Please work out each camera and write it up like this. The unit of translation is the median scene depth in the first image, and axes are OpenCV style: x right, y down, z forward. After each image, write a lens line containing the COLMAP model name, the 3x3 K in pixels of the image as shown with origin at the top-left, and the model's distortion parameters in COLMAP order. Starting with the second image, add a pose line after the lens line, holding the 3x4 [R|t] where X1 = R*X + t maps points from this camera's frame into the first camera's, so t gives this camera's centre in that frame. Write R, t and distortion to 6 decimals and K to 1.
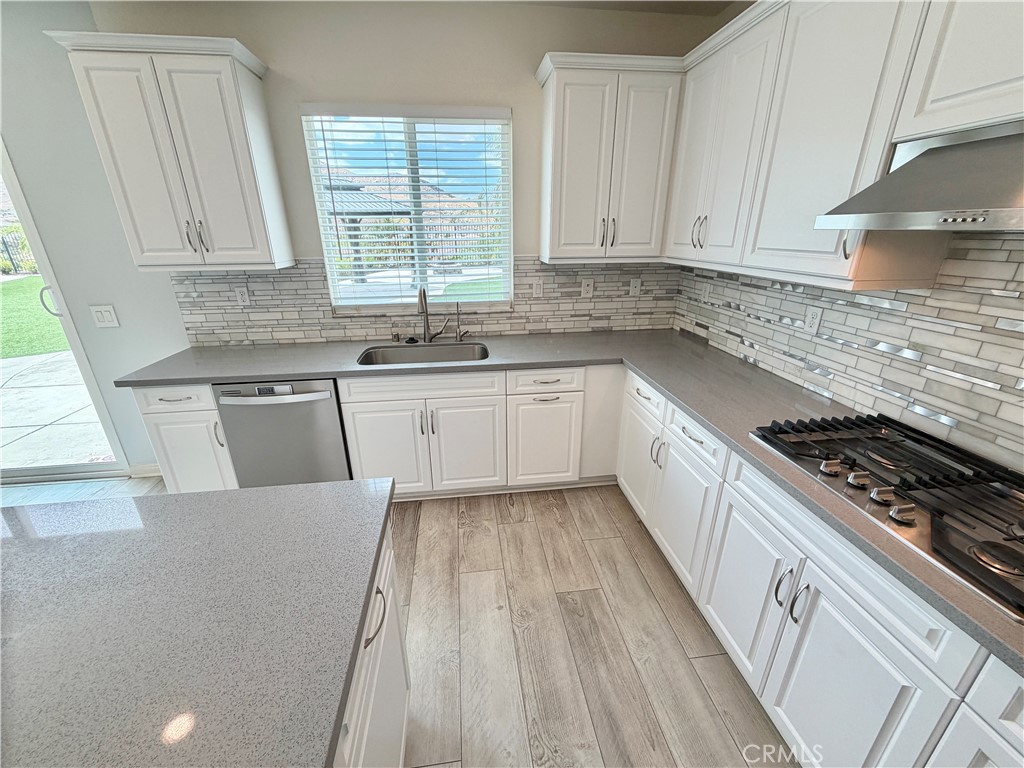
lens RADIAL K [[409.6, 0, 511.5], [0, 409.6, 385.6], [0, 0, 1]] dist [-0.001708, 0.000391]
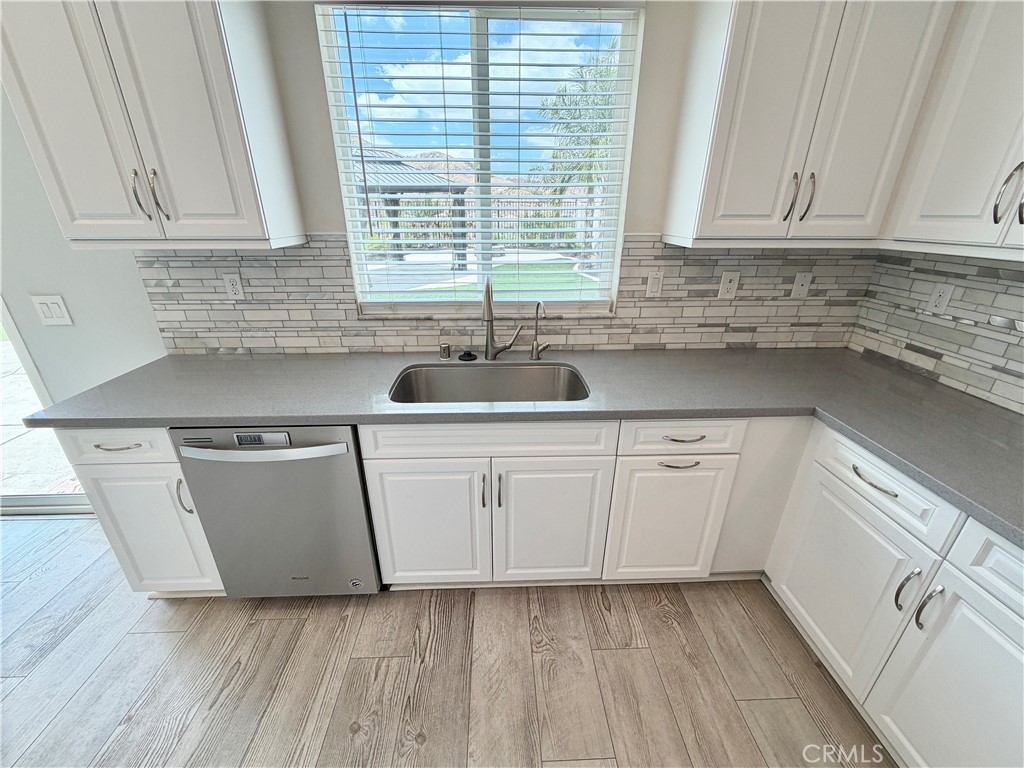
lens RADIAL K [[409.6, 0, 511.3], [0, 409.6, 384.3], [0, 0, 1]] dist [-0.001708, 0.000391]
pose [[0.996139, 0.042910, -0.076590, -0.124811], [-0.040032, 0.998448, 0.038723, -0.099721], [0.078133, -0.035508, 0.996310, 0.339658]]
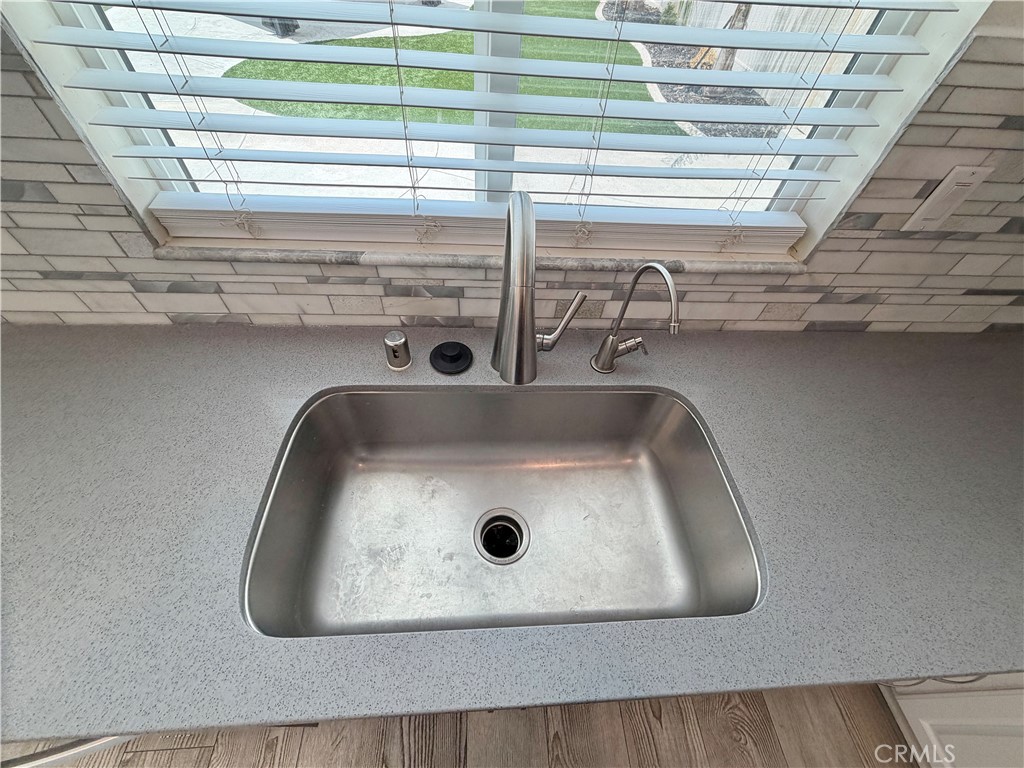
lens RADIAL K [[409.6, 0, 509.8], [0, 409.6, 385.8], [0, 0, 1]] dist [-0.001708, 0.000391]
pose [[0.994703, 0.102283, 0.010204, -0.218900], [-0.093890, 0.863671, 0.495235, -0.264496], [0.041841, -0.493569, 0.868699, 0.790534]]
